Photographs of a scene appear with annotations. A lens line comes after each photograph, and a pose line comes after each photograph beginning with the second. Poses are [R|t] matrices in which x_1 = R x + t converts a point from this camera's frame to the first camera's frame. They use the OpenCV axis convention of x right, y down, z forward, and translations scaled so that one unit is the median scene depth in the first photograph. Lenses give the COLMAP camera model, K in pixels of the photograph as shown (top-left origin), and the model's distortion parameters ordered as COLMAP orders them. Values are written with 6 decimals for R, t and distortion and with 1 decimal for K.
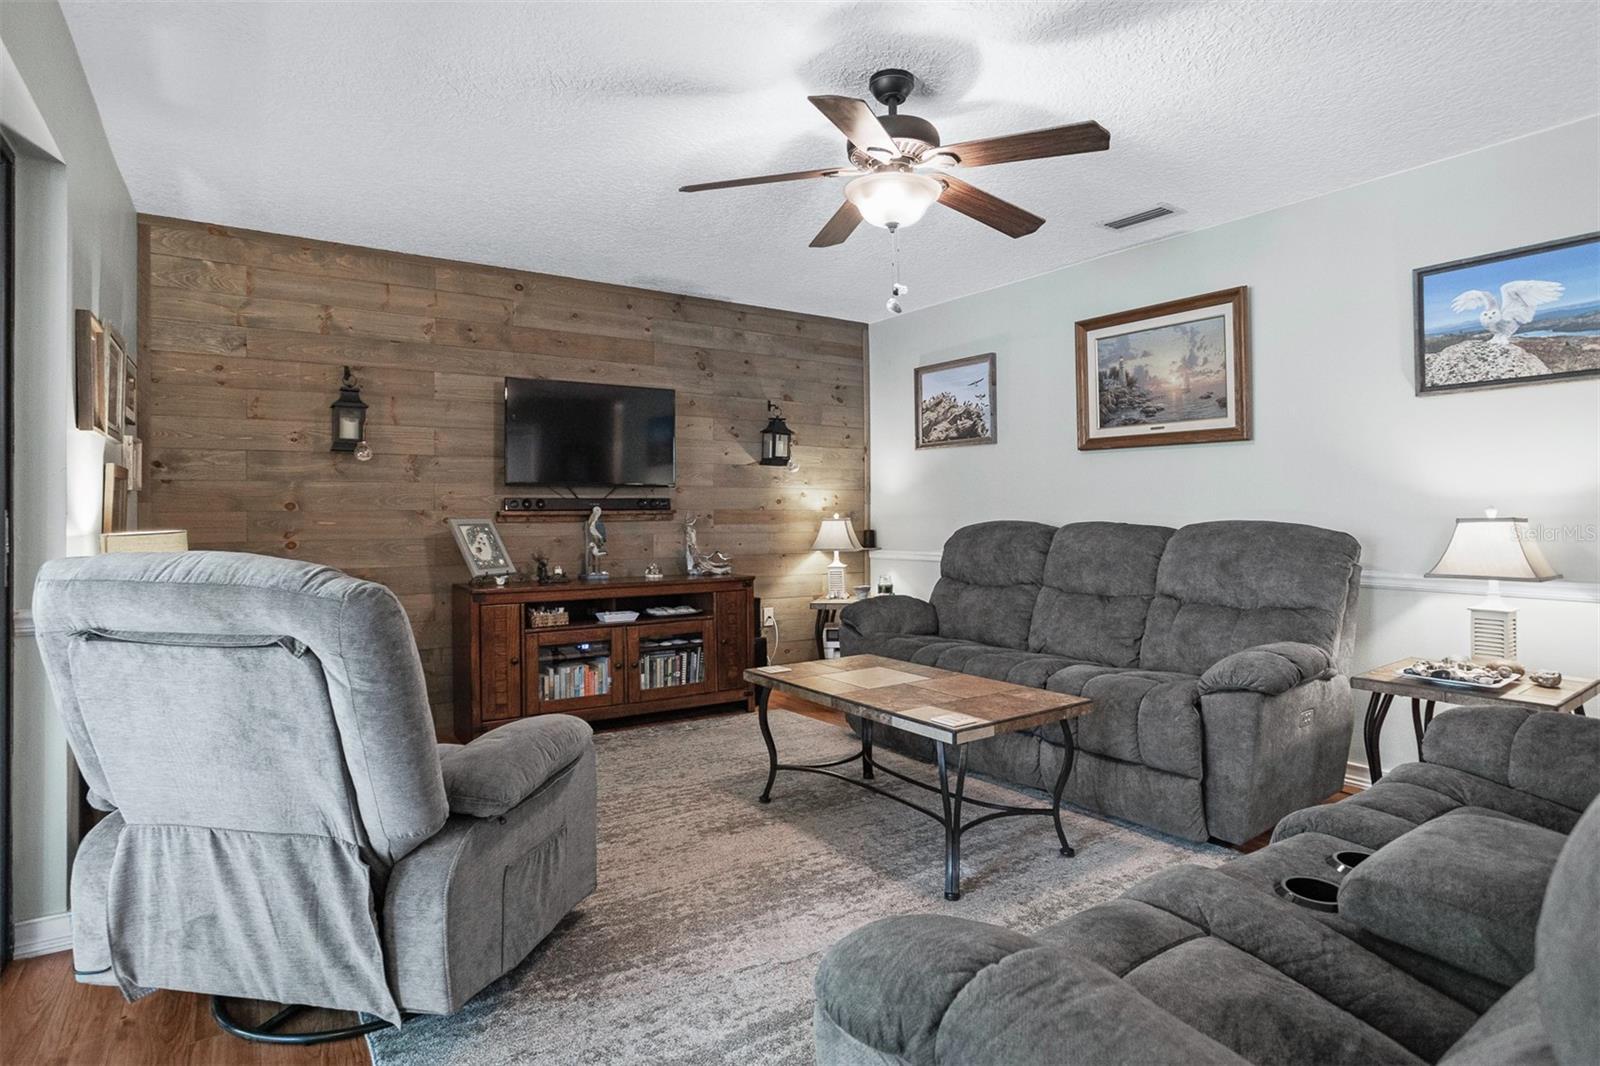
lens RADIAL K [[850.7, 0, 833.0], [0, 850.7, 500.8], [0, 0, 1]] dist [-0.077788, 0.064330]
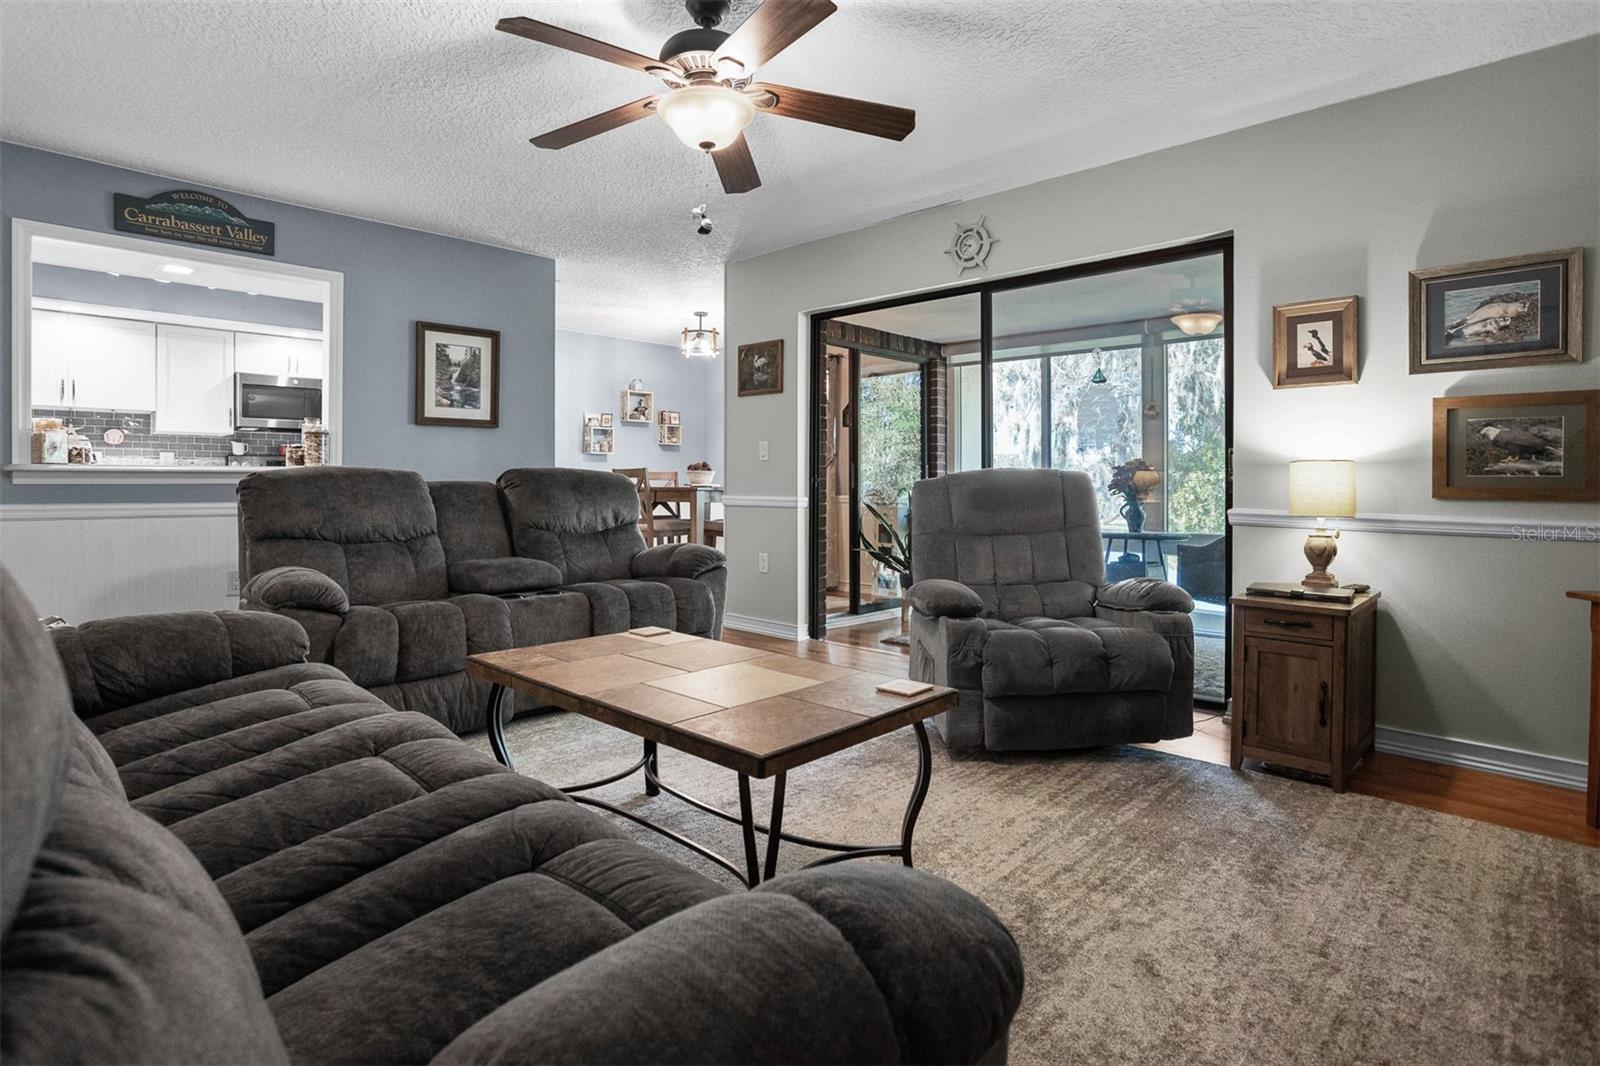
lens RADIAL K [[820.4, 0, 799.5], [0, 820.4, 488.8], [0, 0, 1]] dist [-0.058451, 0.040877]
pose [[-0.984701, 0.002728, -0.174230, 0.077218], [0.002787, 0.999996, -0.000099, 0.043552], [0.174230, -0.000583, -0.984705, 1.152590]]
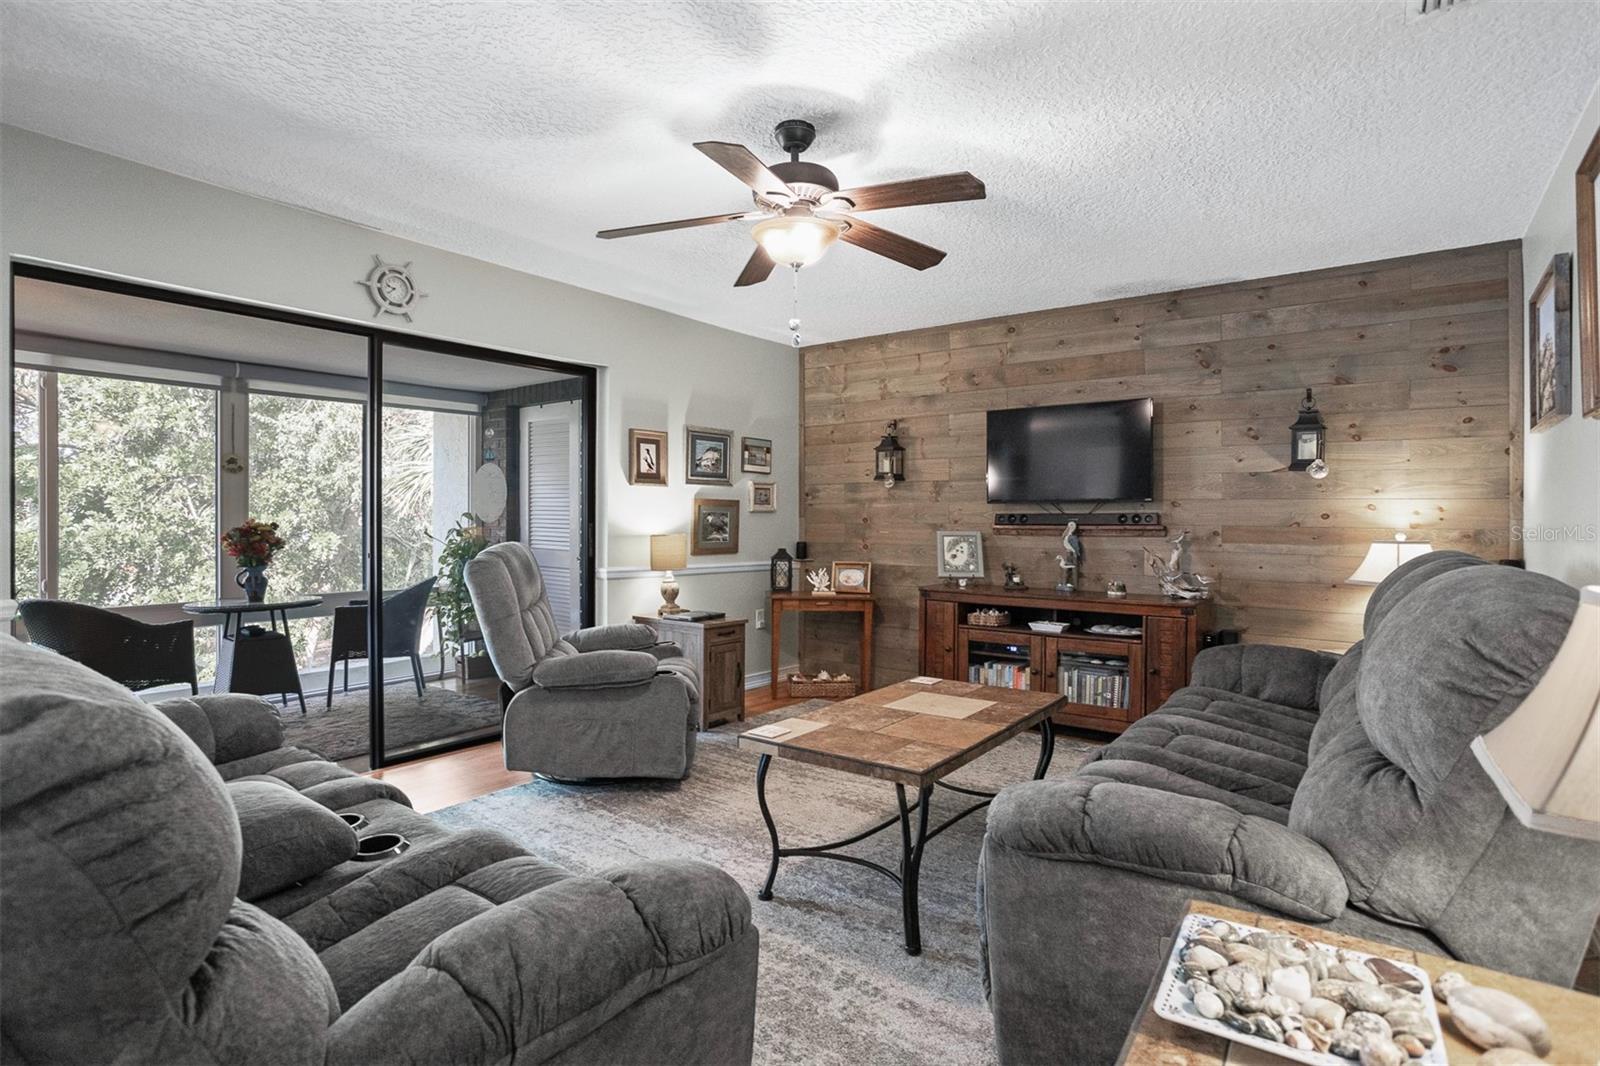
lens RADIAL K [[823.4, 0, 809.5], [0, 823.4, 511.5], [0, 0, 1]] dist [-0.057238, 0.040432]
pose [[0.300377, -0.003098, -0.953815, 0.634418], [0.005242, 0.999985, -0.001598, -0.006103], [0.953806, -0.004520, 0.300389, 0.416008]]
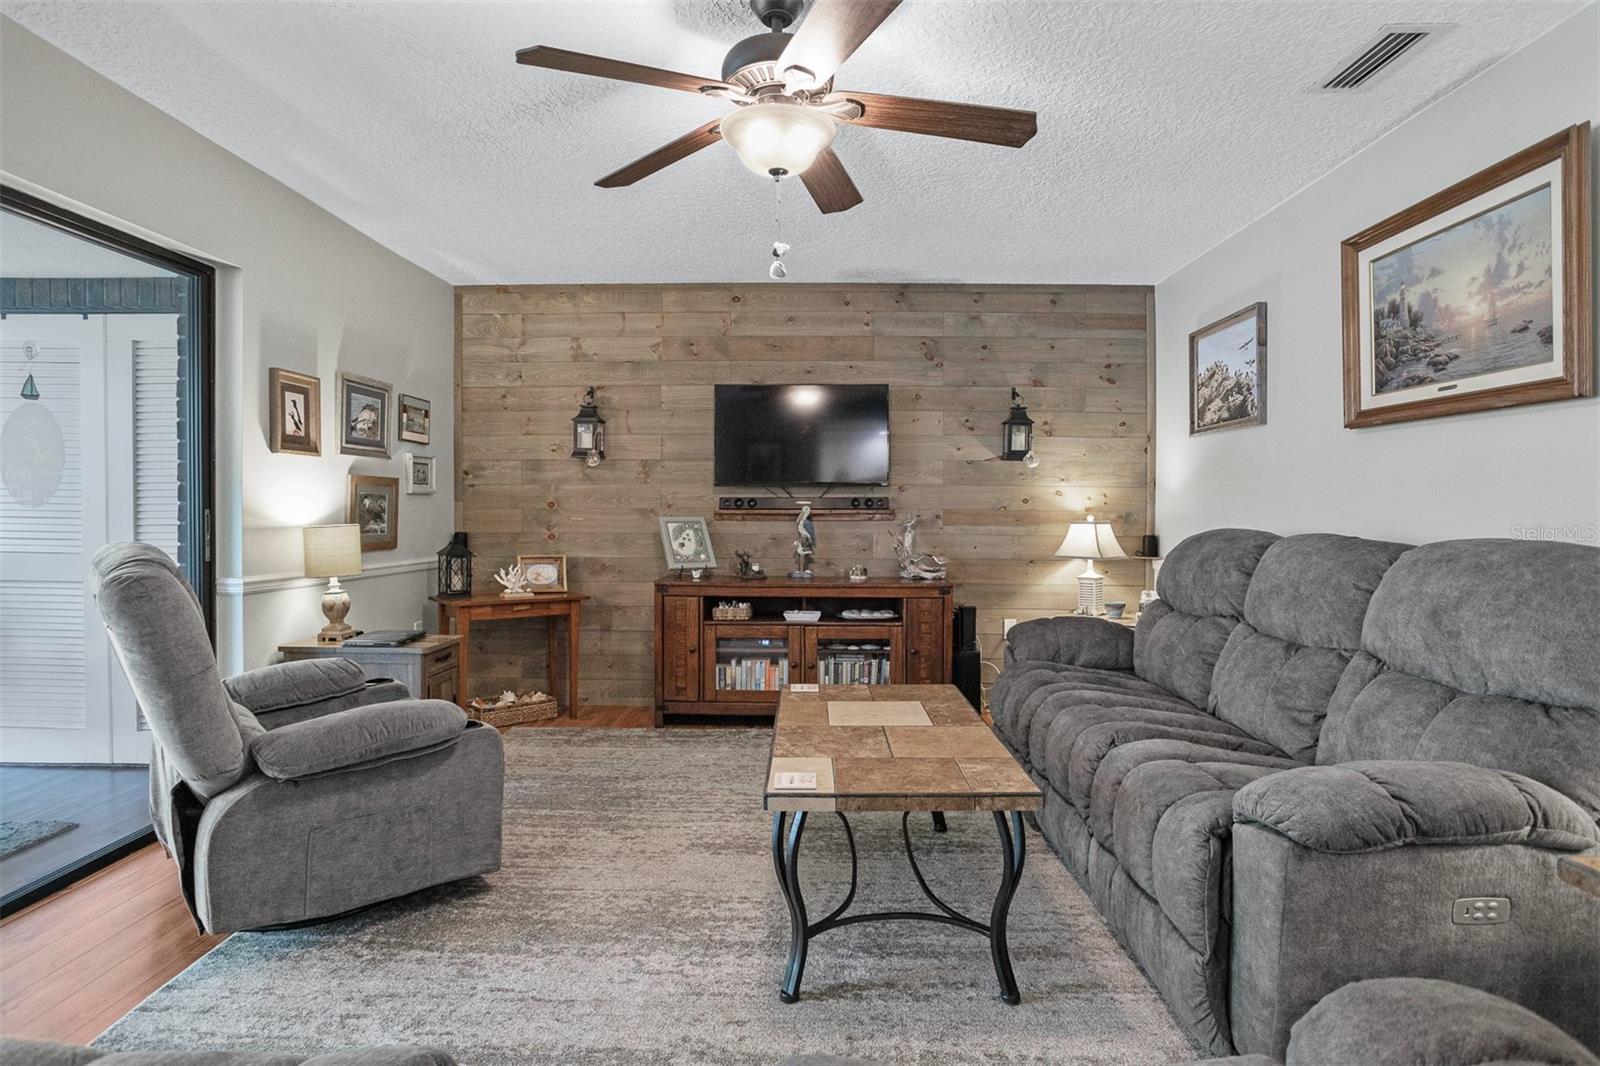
lens RADIAL K [[838.1, 0, 818.9], [0, 838.1, 509.9], [0, 0, 1]] dist [-0.062558, 0.044272]
pose [[0.808239, 0.009101, -0.588785, 0.349082], [0.000184, 0.999877, 0.015708, -0.004357], [0.588855, -0.012804, 0.808137, 0.212899]]
